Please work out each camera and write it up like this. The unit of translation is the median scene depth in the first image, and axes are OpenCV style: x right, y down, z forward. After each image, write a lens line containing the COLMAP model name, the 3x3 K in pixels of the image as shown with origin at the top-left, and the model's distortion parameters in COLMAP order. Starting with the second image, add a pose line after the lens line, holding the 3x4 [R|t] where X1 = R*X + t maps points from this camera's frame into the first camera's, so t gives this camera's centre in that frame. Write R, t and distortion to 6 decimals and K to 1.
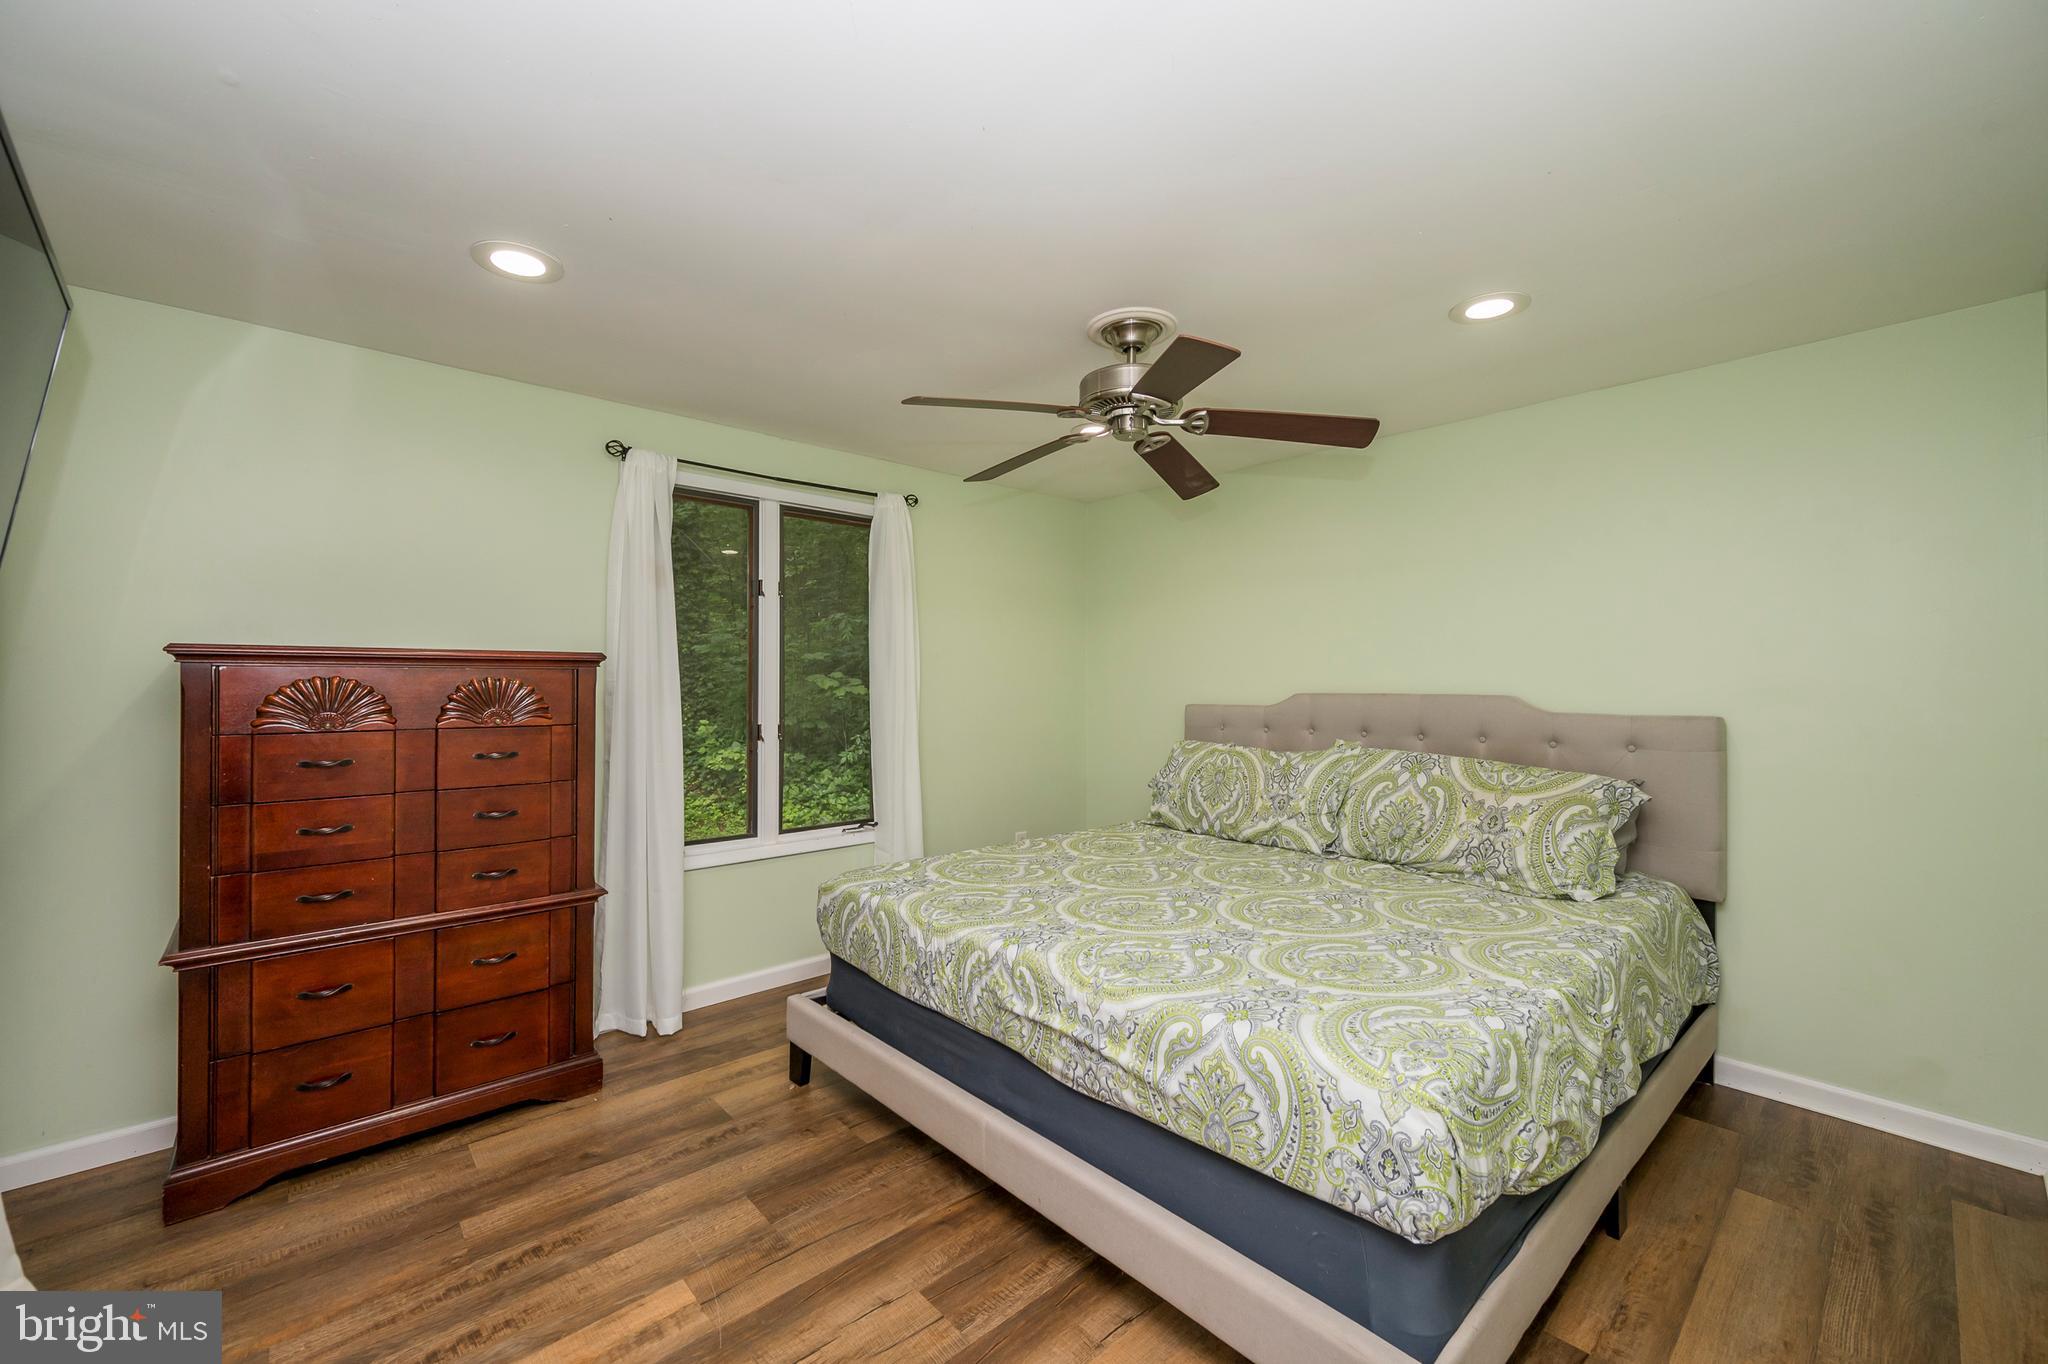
lens RADIAL K [[810.3, 0, 1025.4], [0, 810.3, 674.7], [0, 0, 1]] dist [-0.007458, 0.000351]
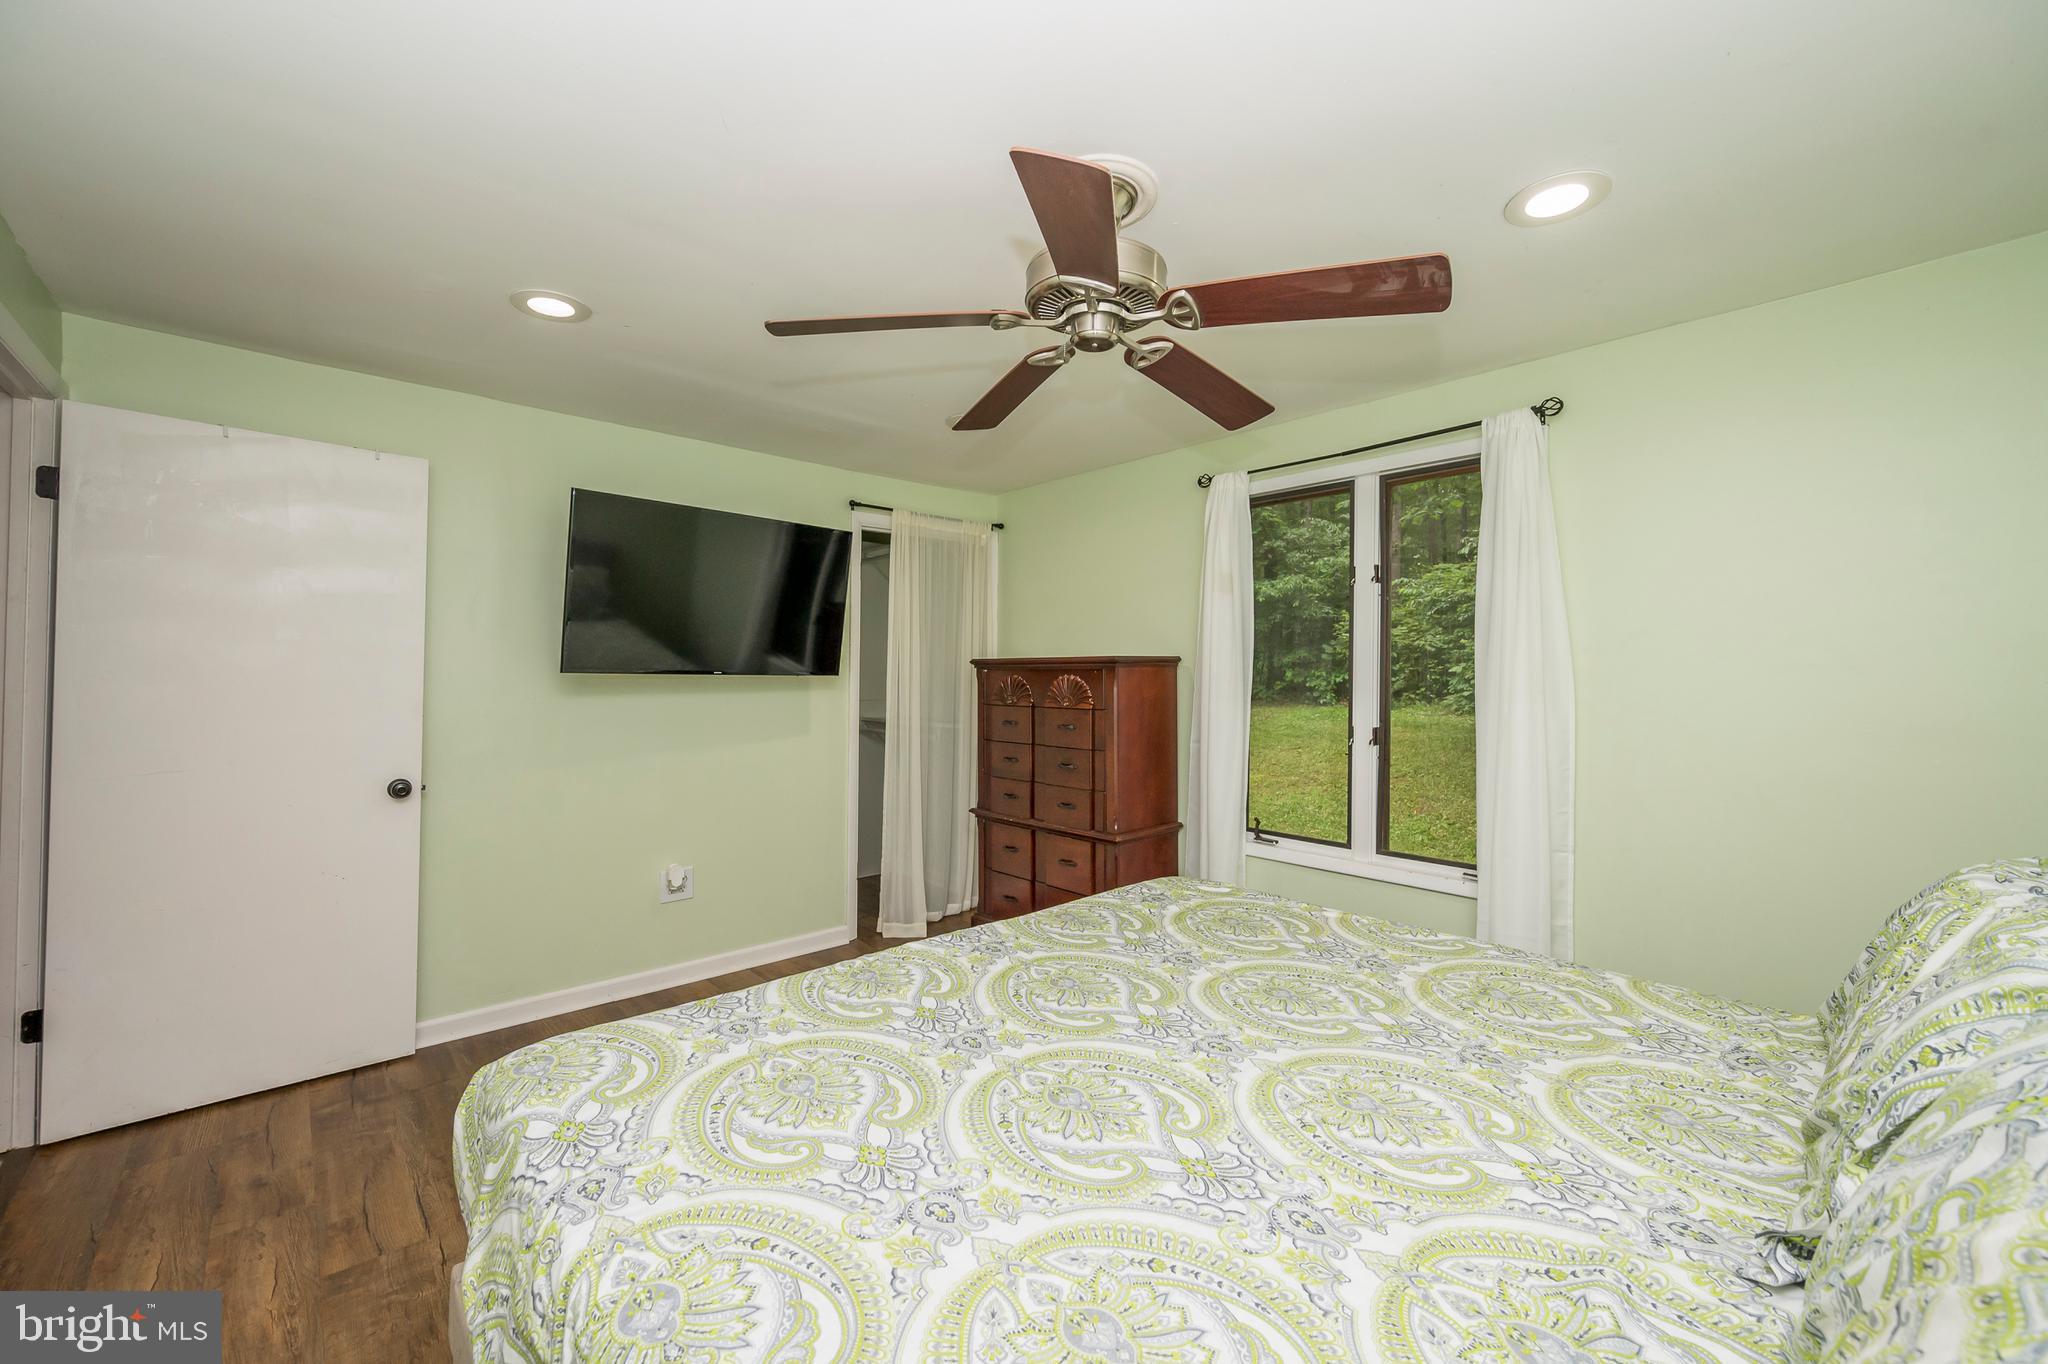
lens RADIAL K [[810.3, 0, 1025.4], [0, 810.3, 674.7], [0, 0, 1]] dist [-0.007458, 0.000351]
pose [[0.005075, -0.001839, -0.999985, 0.695931], [0.006165, 0.999979, -0.001808, 0.003958], [0.999968, -0.006156, 0.005086, 0.754513]]
